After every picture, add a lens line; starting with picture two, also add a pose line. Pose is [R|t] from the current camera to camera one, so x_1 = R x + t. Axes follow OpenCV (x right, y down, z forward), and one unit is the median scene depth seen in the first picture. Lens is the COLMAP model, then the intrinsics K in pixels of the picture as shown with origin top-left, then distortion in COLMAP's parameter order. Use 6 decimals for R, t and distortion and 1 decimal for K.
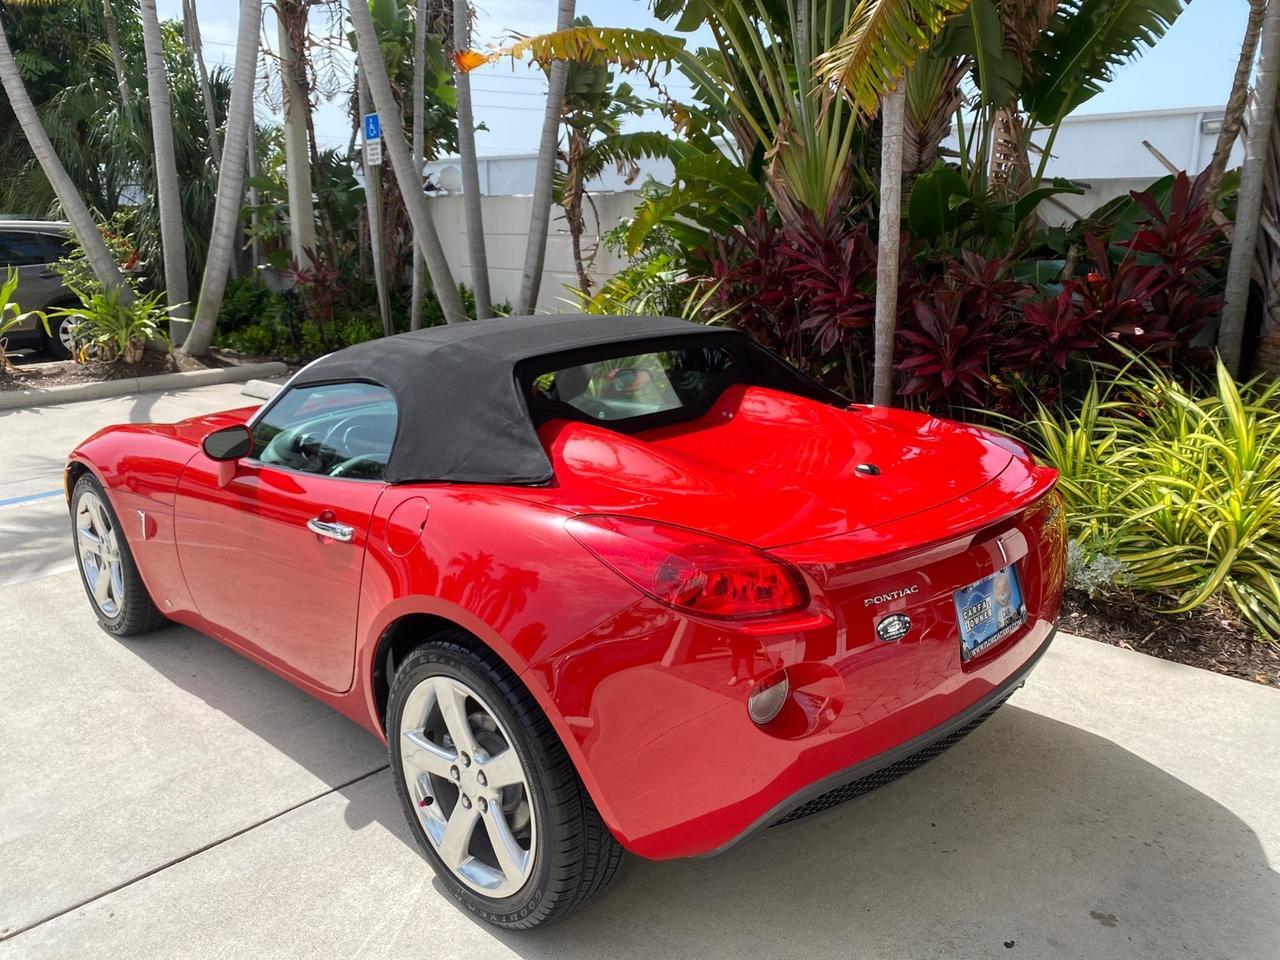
lens RADIAL K [[983.5, 0, 640.5], [0, 983.5, 472.5], [0, 0, 1]] dist [0.009334, -0.013153]
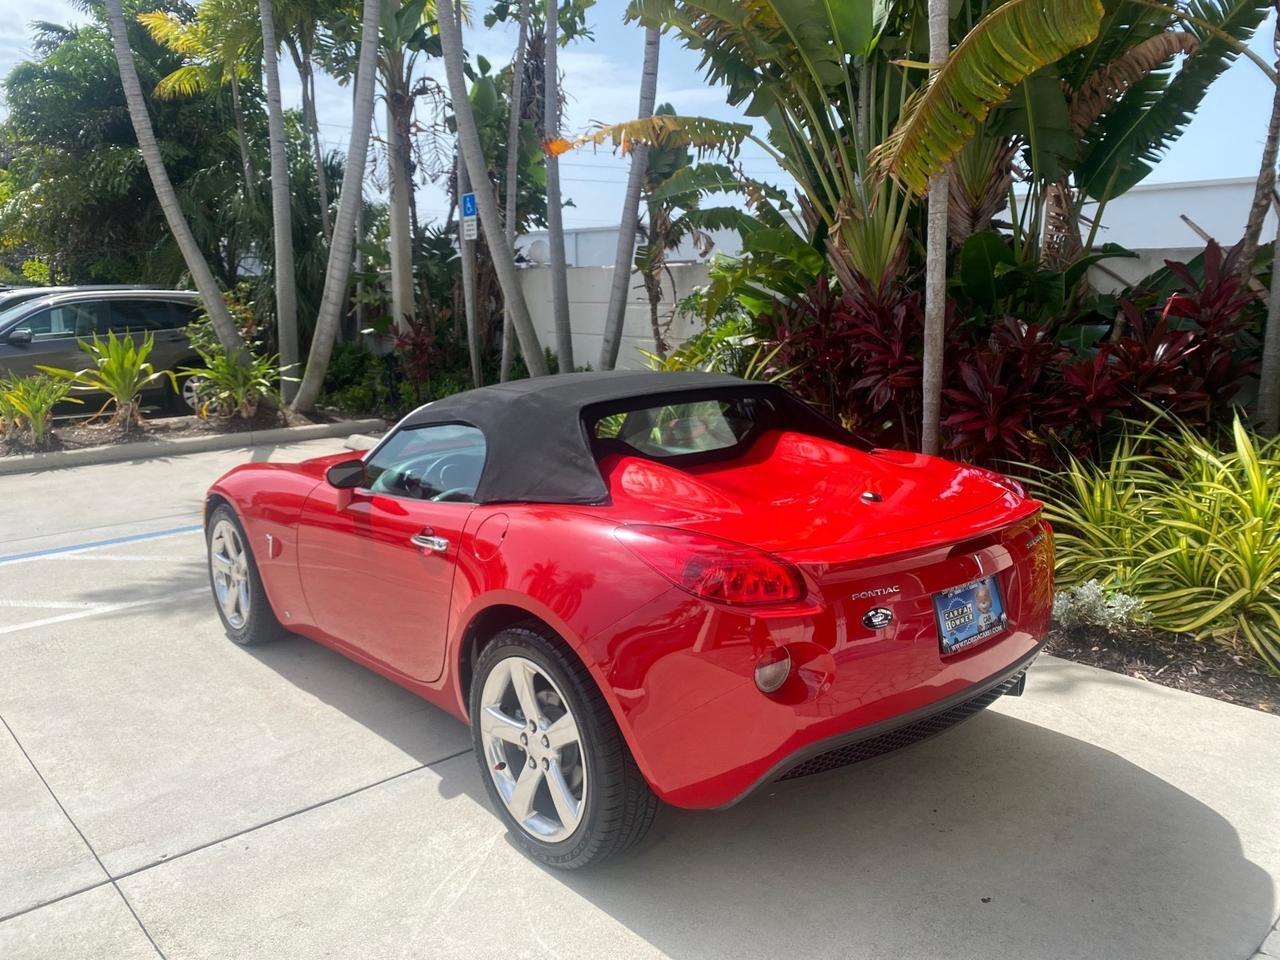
lens RADIAL K [[983.5, 0, 644.0], [0, 983.5, 474.0], [0, 0, 1]] dist [0.009334, -0.013153]
pose [[0.996677, 0.012549, -0.080486, 0.017859], [-0.017624, 0.997880, -0.062655, 0.016846], [0.079529, 0.063865, 0.994785, -0.073608]]
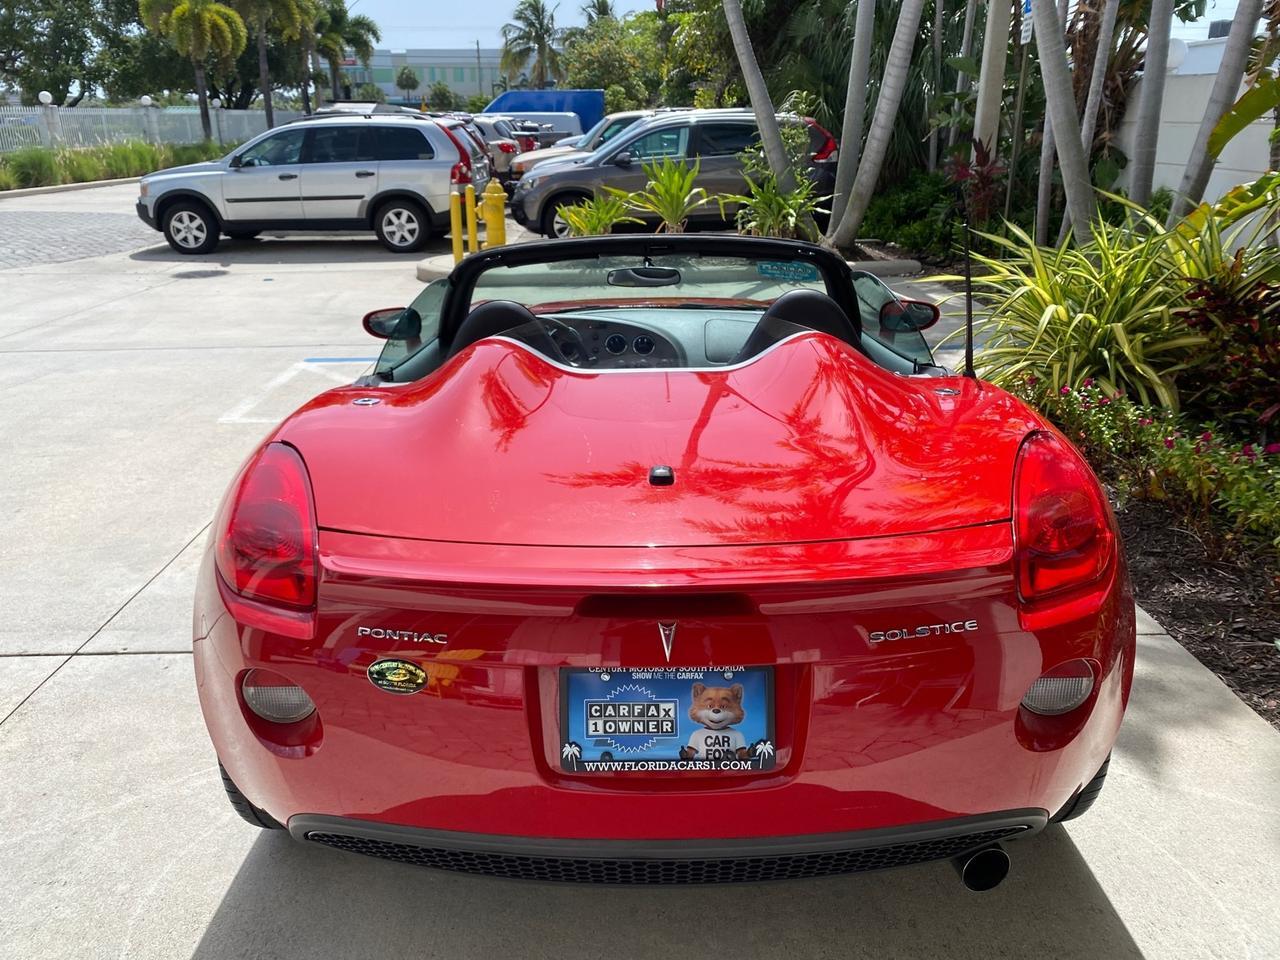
lens RADIAL K [[983.5, 0, 629.4], [0, 983.5, 482.2], [0, 0, 1]] dist [0.009334, -0.013153]
pose [[0.694755, 0.241206, -0.677595, 0.240626], [-0.164419, 0.970406, 0.176856, -0.040646], [0.700201, -0.011462, 0.713854, 0.169319]]
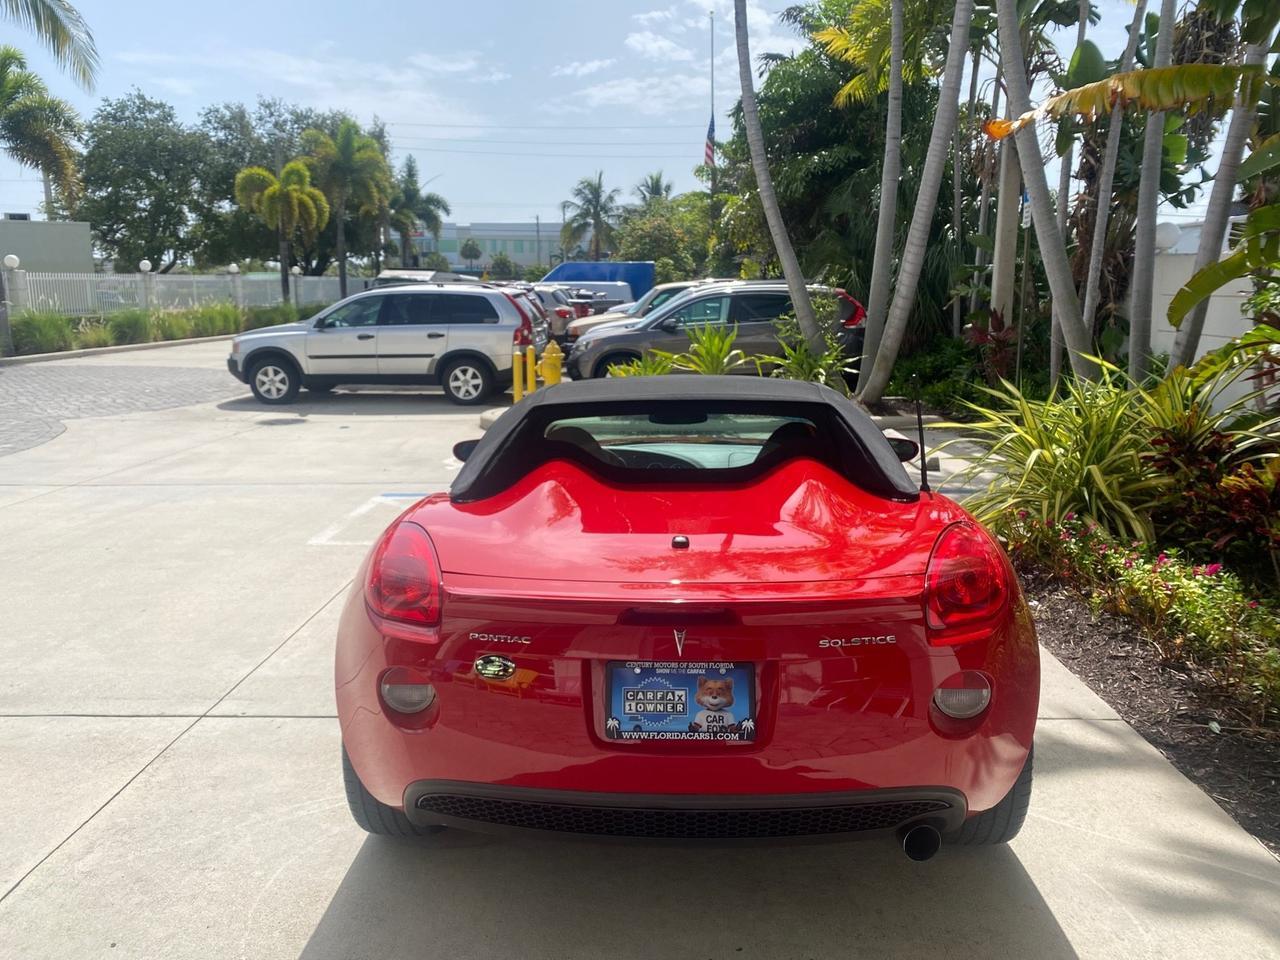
lens RADIAL K [[983.5, 0, 639.0], [0, 983.5, 472.2], [0, 0, 1]] dist [0.009334, -0.013153]
pose [[0.665540, 0.134426, -0.734157, 0.320739], [-0.176492, 0.984095, 0.020194, -0.029146], [0.725195, 0.116133, 0.678680, 0.101294]]
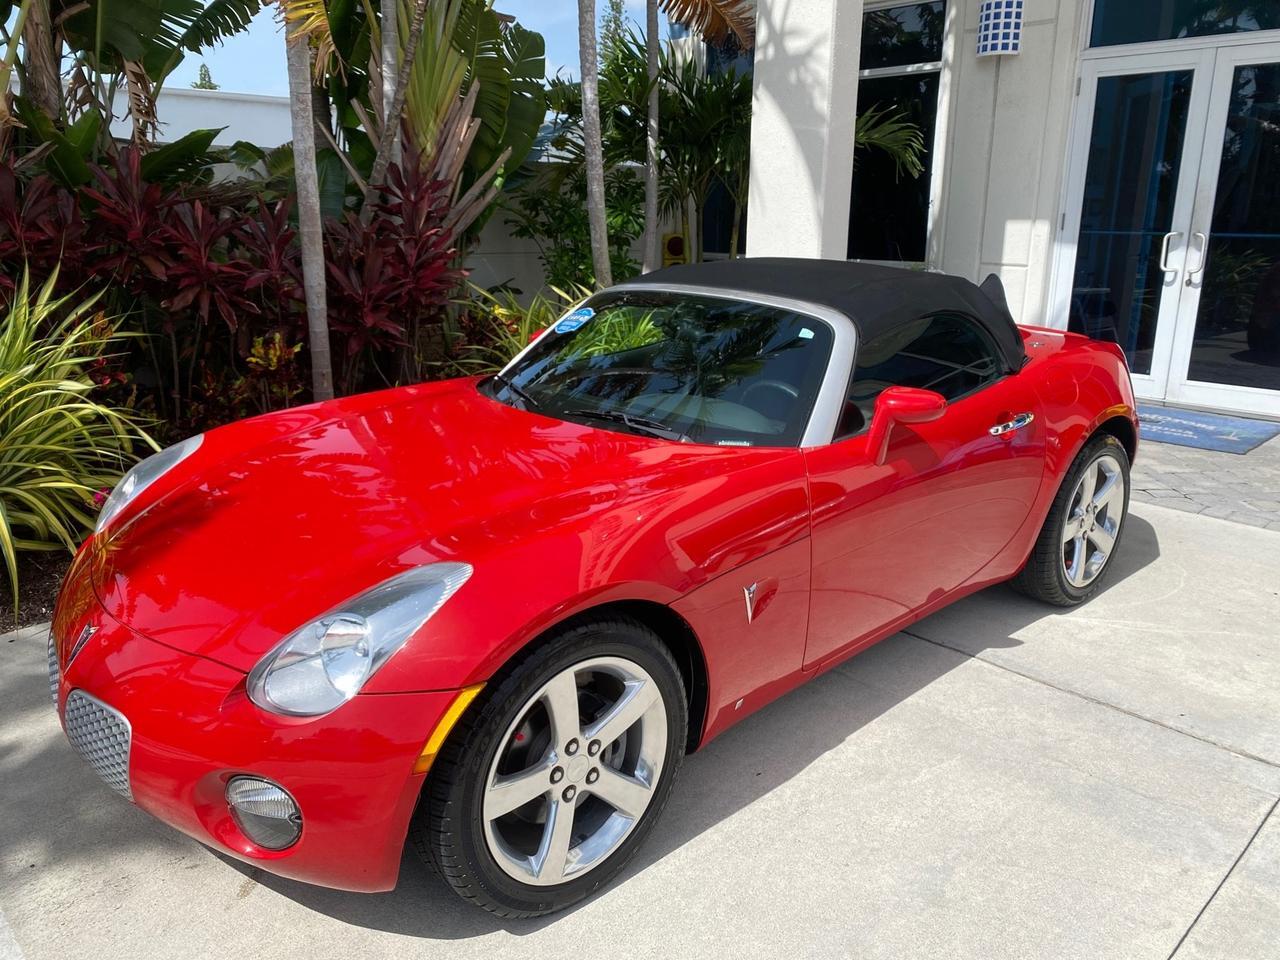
lens RADIAL K [[983.5, 0, 641.0], [0, 983.5, 479.2], [0, 0, 1]] dist [0.009334, -0.013153]
pose [[0.050251, -0.262802, 0.963540, -0.588006], [0.232432, 0.941346, 0.244627, -0.109378], [-0.971314, 0.211665, 0.108387, 0.502400]]
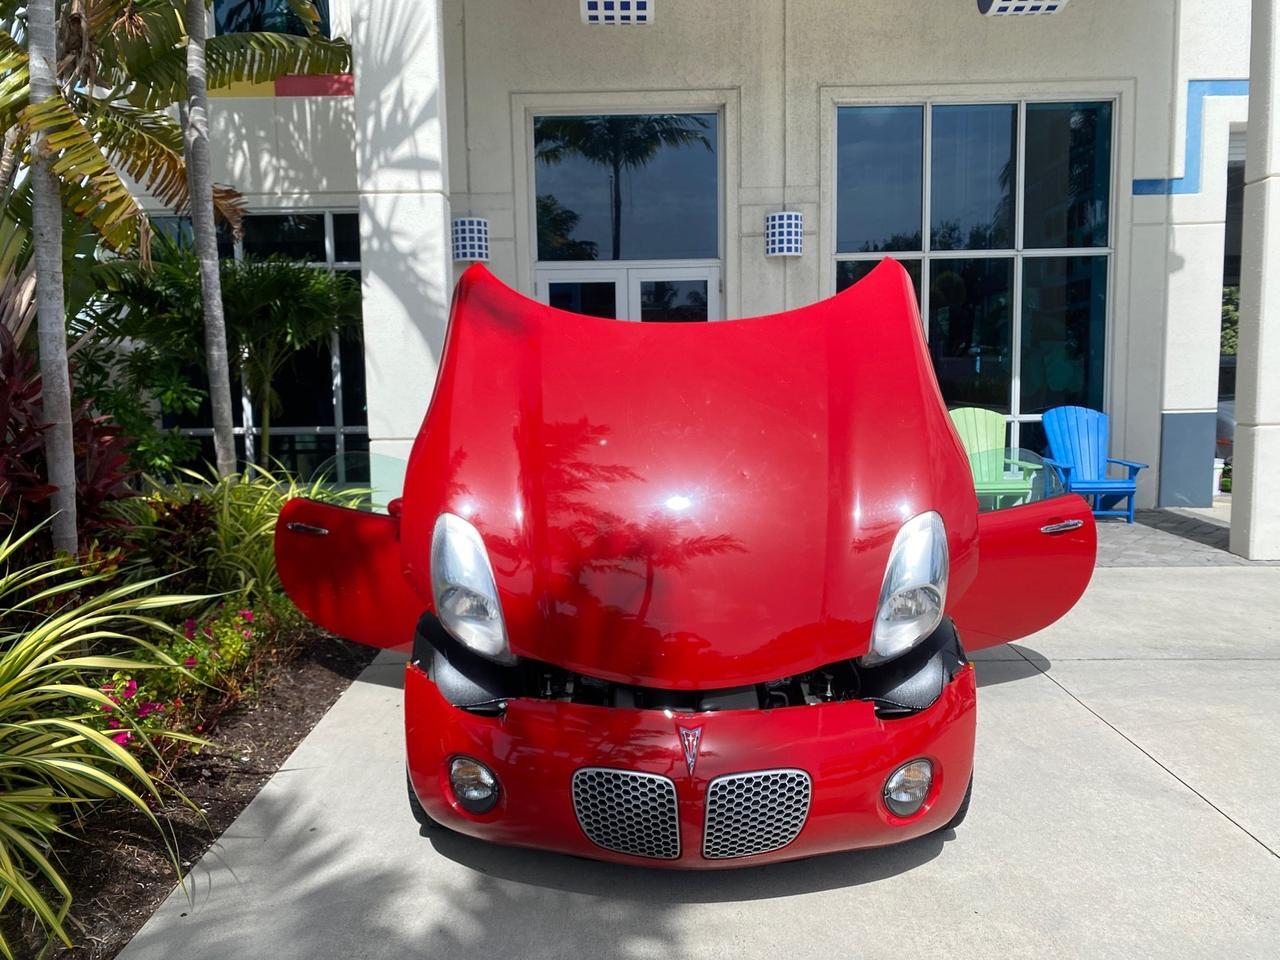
lens RADIAL K [[983.5, 0, 630.3], [0, 983.5, 478.3], [0, 0, 1]] dist [0.009334, -0.013153]
pose [[-0.683048, -0.066907, 0.727302, -0.560029], [0.190670, 0.944929, 0.265996, -0.233285], [-0.705046, 0.320363, -0.632675, 0.963099]]
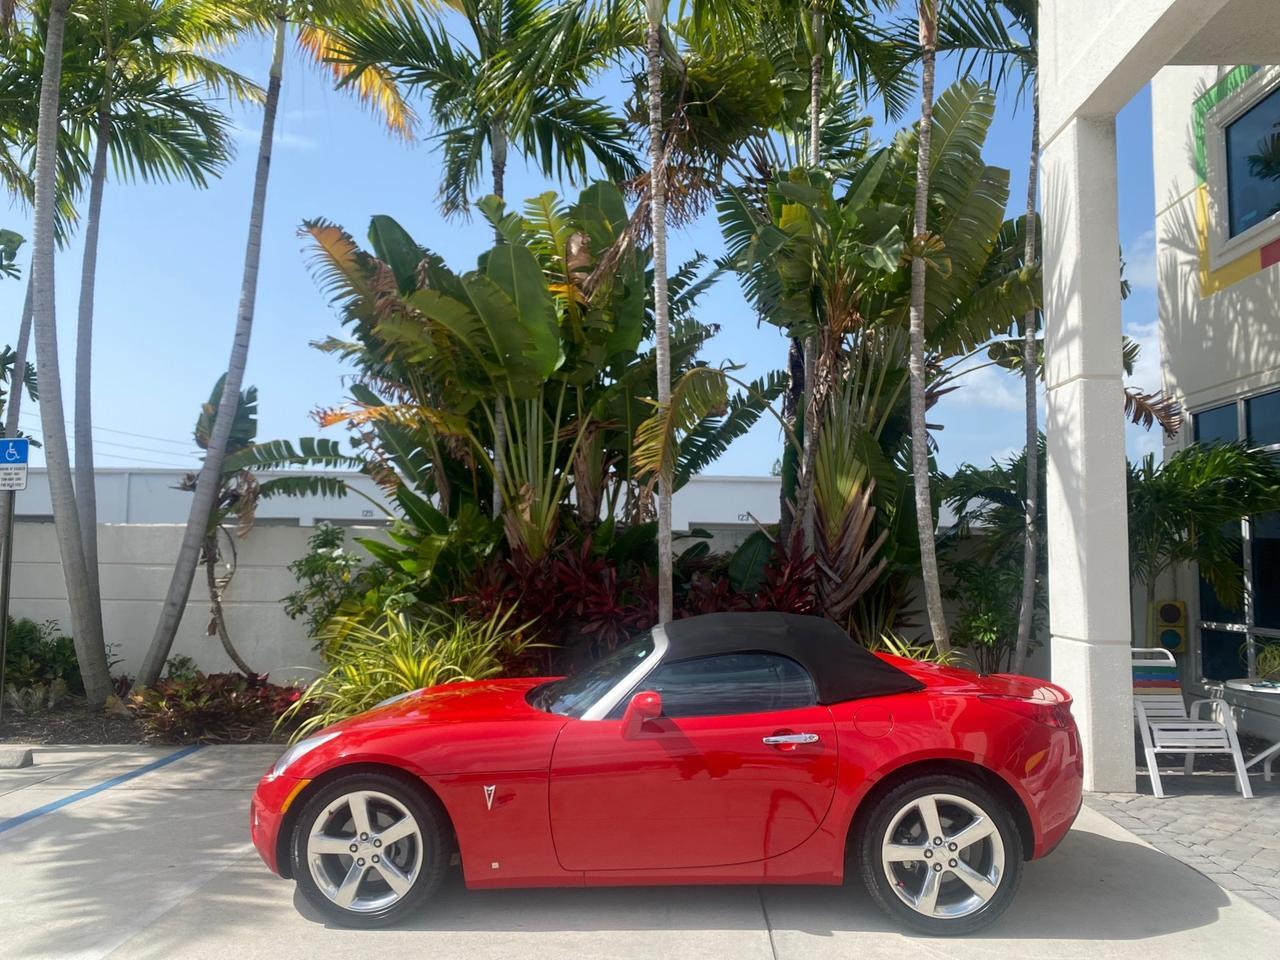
lens RADIAL K [[983.5, 0, 634.6], [0, 983.5, 470.1], [0, 0, 1]] dist [0.009334, -0.013153]
pose [[0.746996, 0.070100, 0.661122, -0.617266], [0.149992, 0.951017, -0.270312, 0.013021], [-0.647688, 0.301085, 0.699892, -0.046750]]
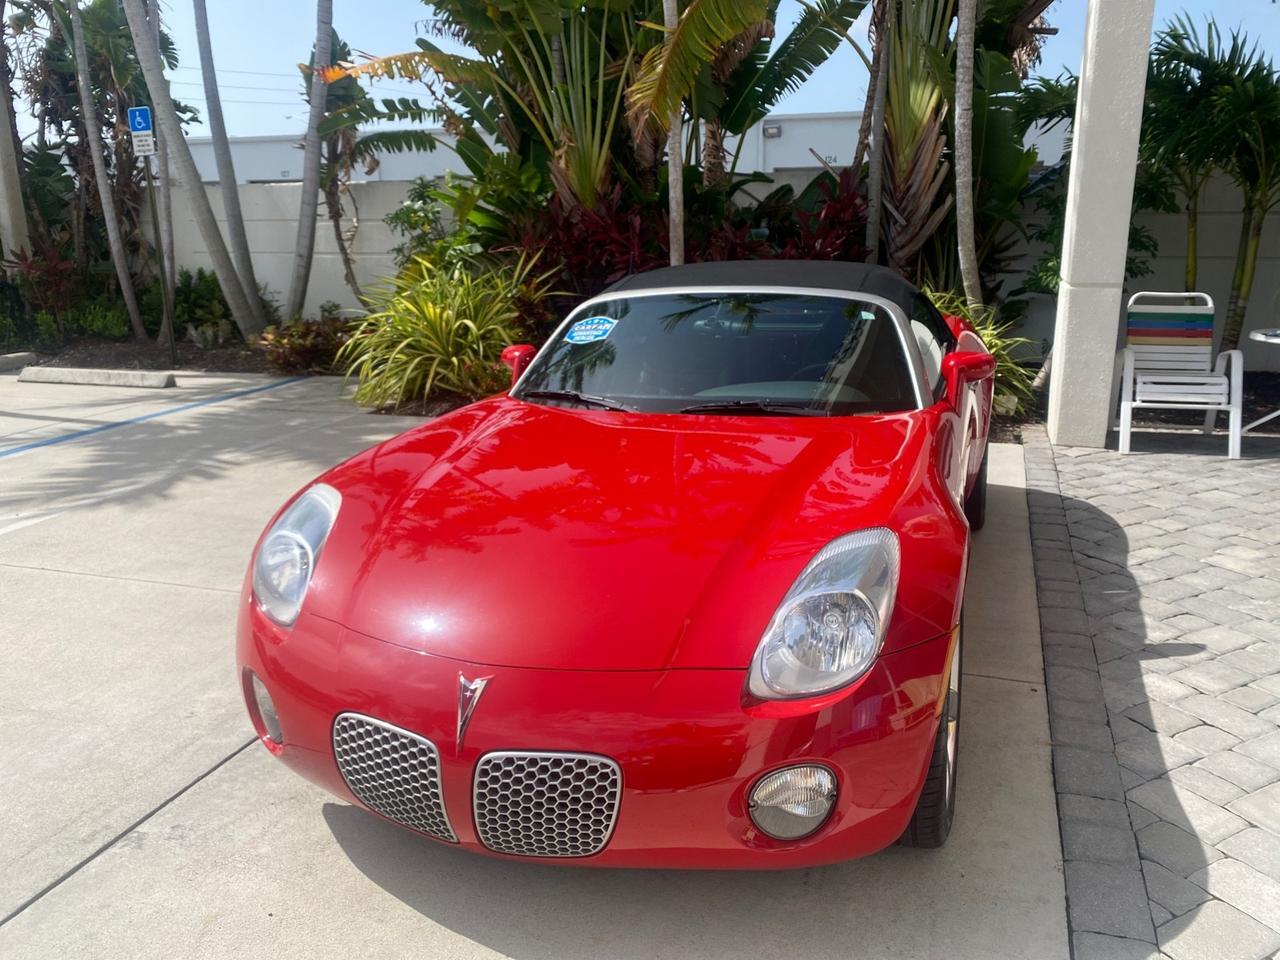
lens RADIAL K [[983.5, 0, 633.5], [0, 983.5, 472.0], [0, 0, 1]] dist [0.009334, -0.013153]
pose [[0.915212, -0.111856, 0.387136, -0.328403], [0.108975, 0.993608, 0.029461, 0.074989], [-0.387957, 0.015225, 0.921552, -0.250398]]
